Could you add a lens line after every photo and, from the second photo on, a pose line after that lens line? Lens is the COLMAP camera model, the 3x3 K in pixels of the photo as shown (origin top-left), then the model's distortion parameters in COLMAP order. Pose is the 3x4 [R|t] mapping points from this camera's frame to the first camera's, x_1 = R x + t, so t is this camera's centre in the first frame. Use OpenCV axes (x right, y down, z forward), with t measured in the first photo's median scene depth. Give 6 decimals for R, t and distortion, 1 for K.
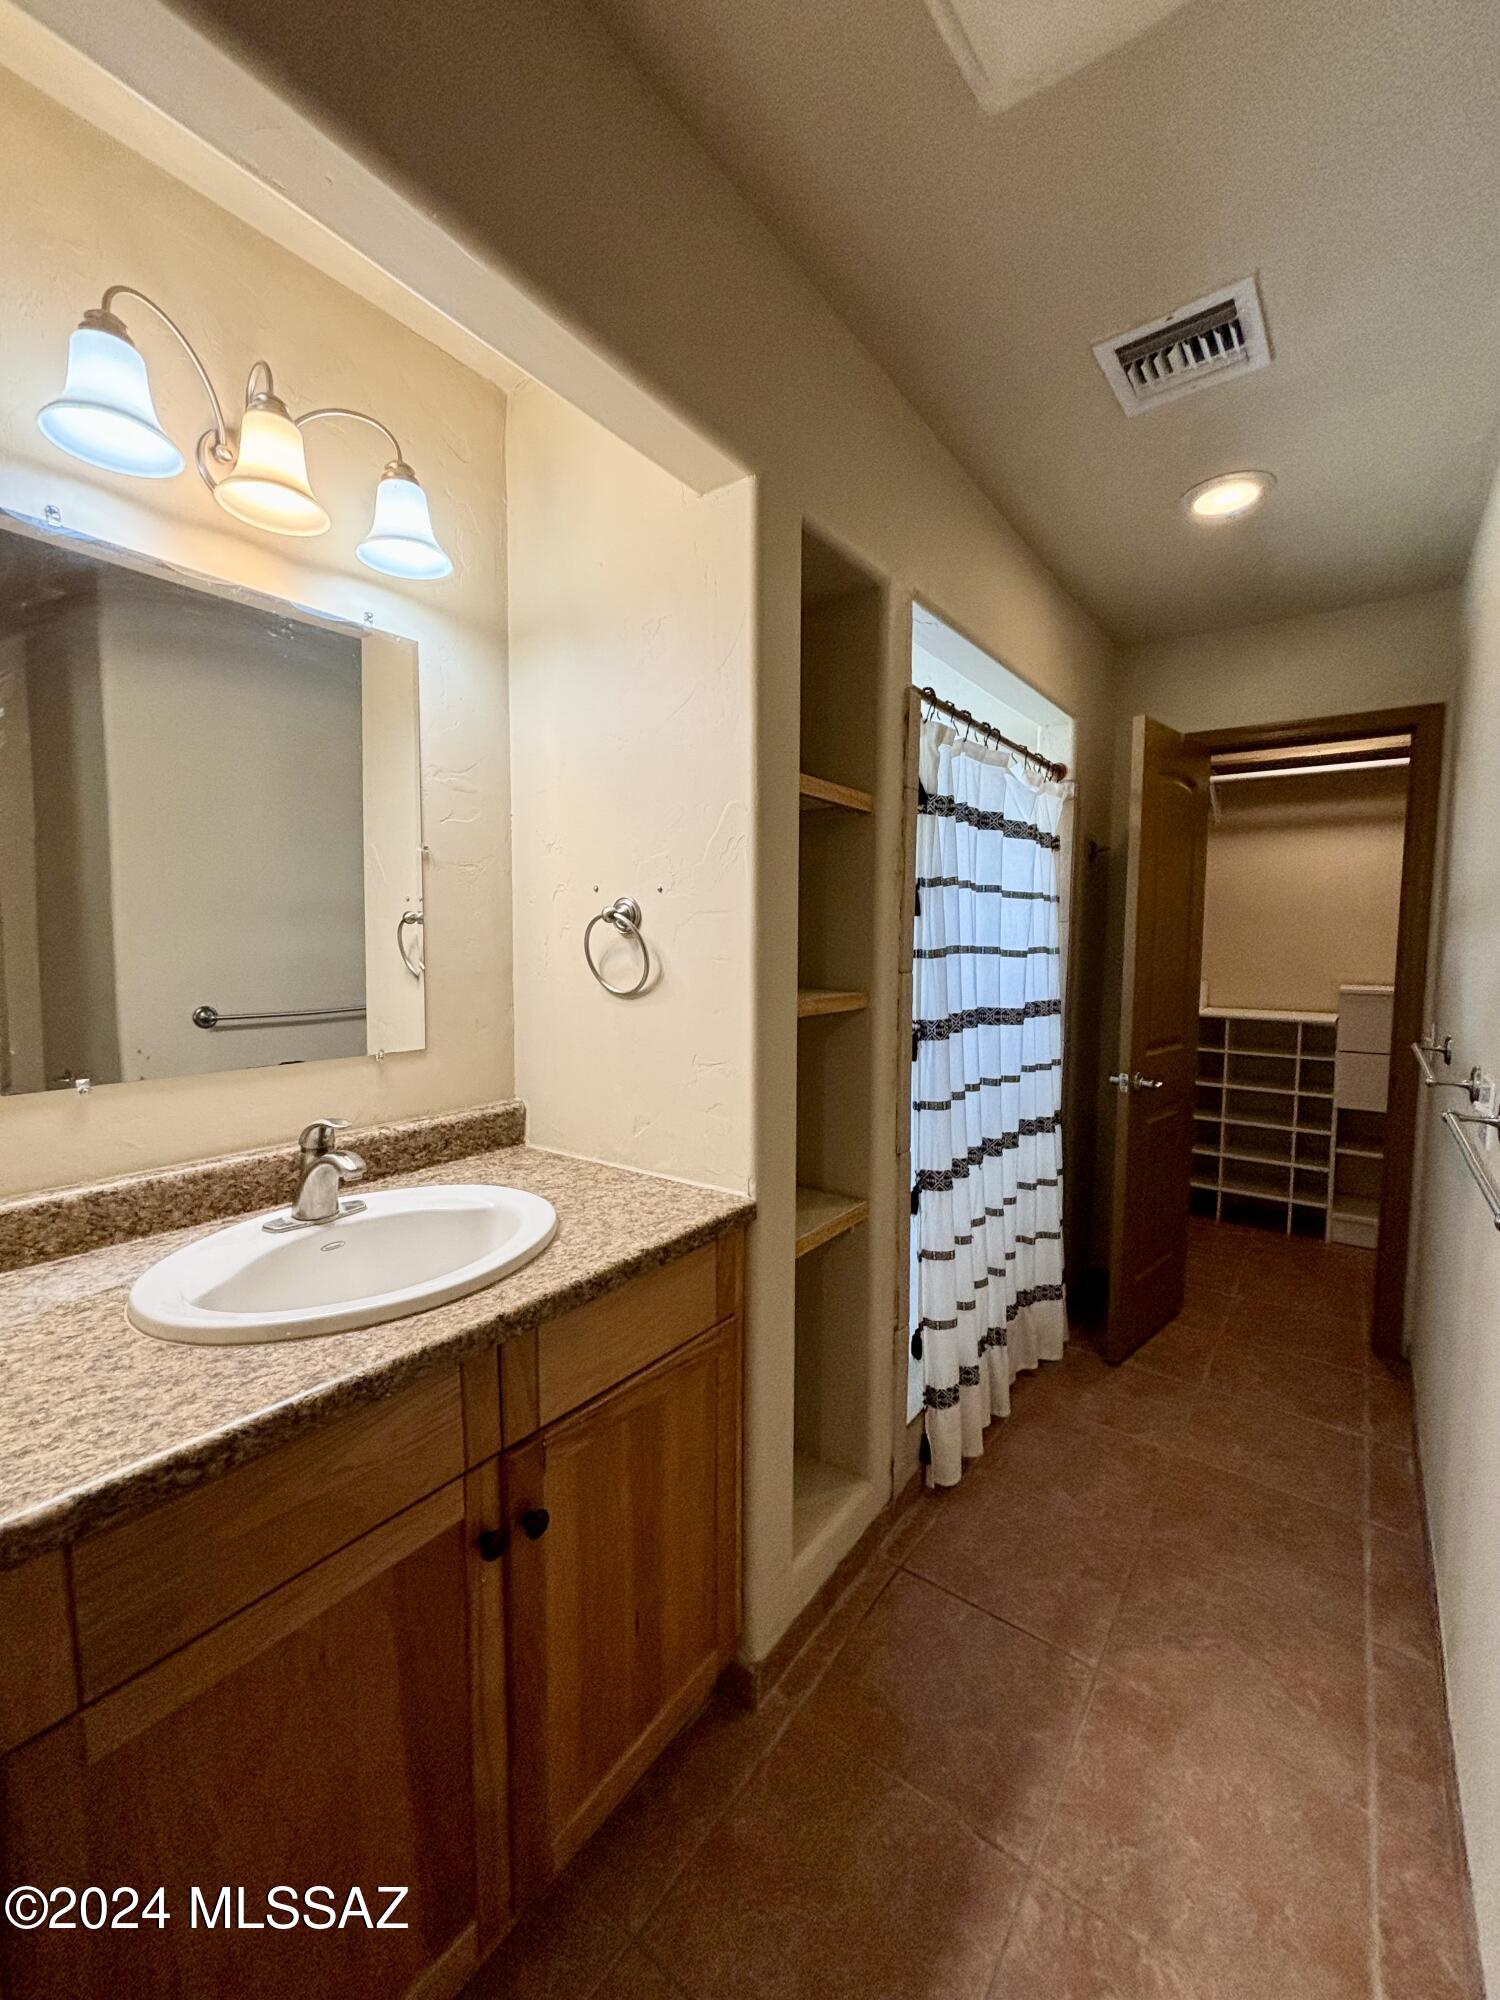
lens RADIAL K [[799.4, 0, 747.0], [0, 799.4, 994.6], [0, 0, 1]] dist [0.000782, -0.000078]
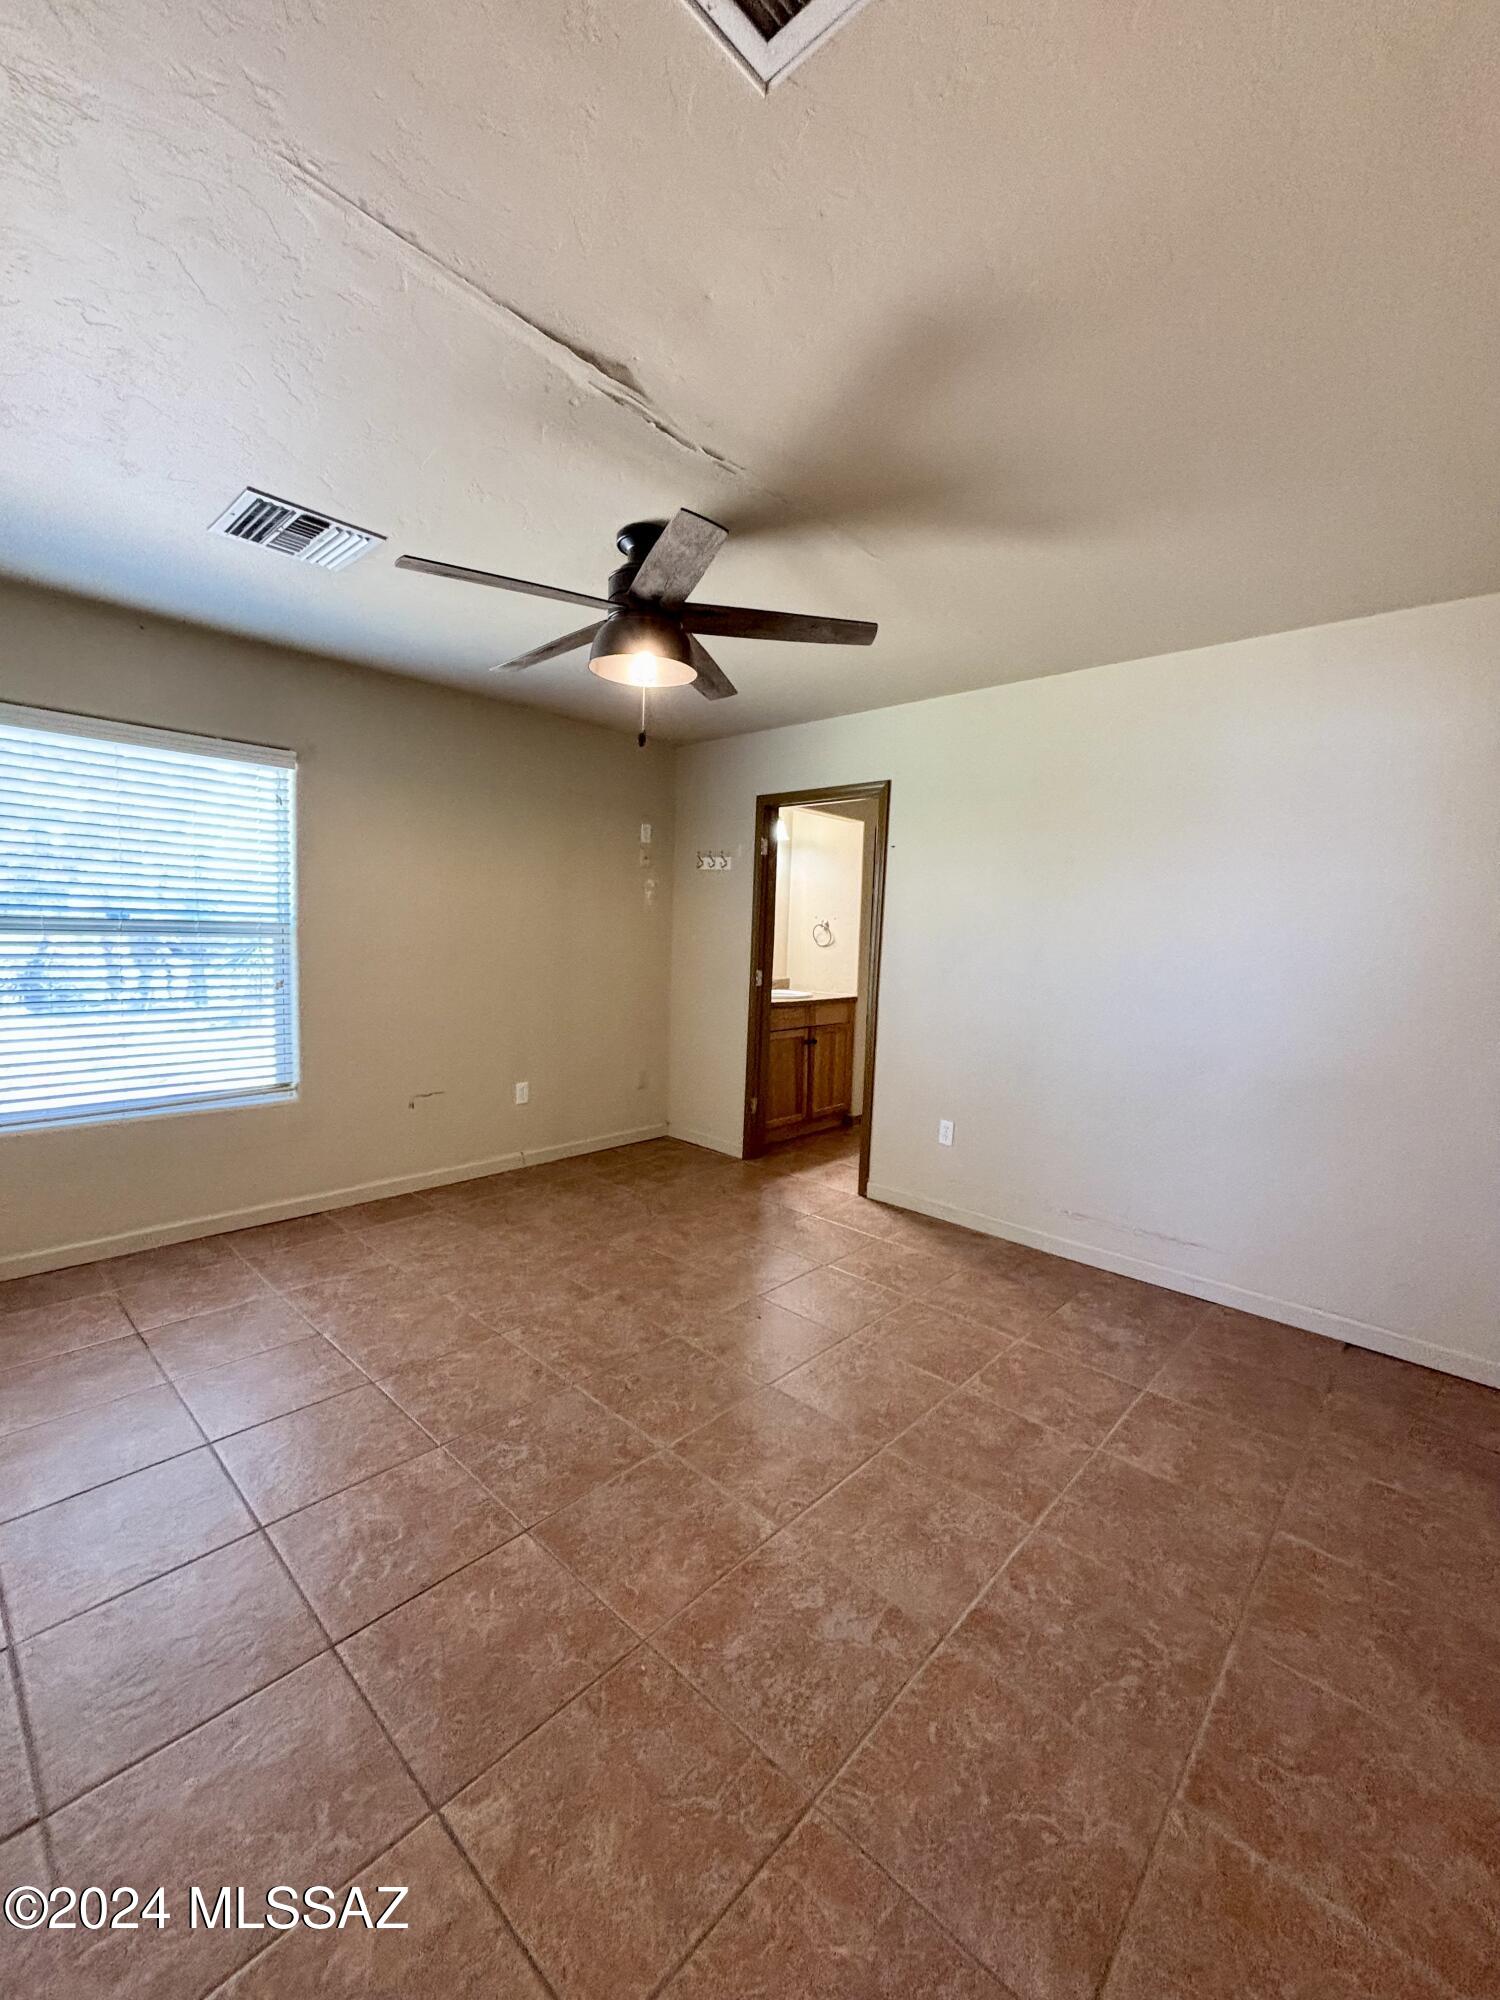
lens RADIAL K [[799.4, 0, 747.0], [0, 799.4, 994.6], [0, 0, 1]] dist [0.000782, -0.000078]
pose [[0.994492, 0.037708, -0.097796, -0.171484], [-0.037368, 0.999287, 0.005308, 0.285577], [0.097926, -0.001625, 0.995192, -3.555761]]
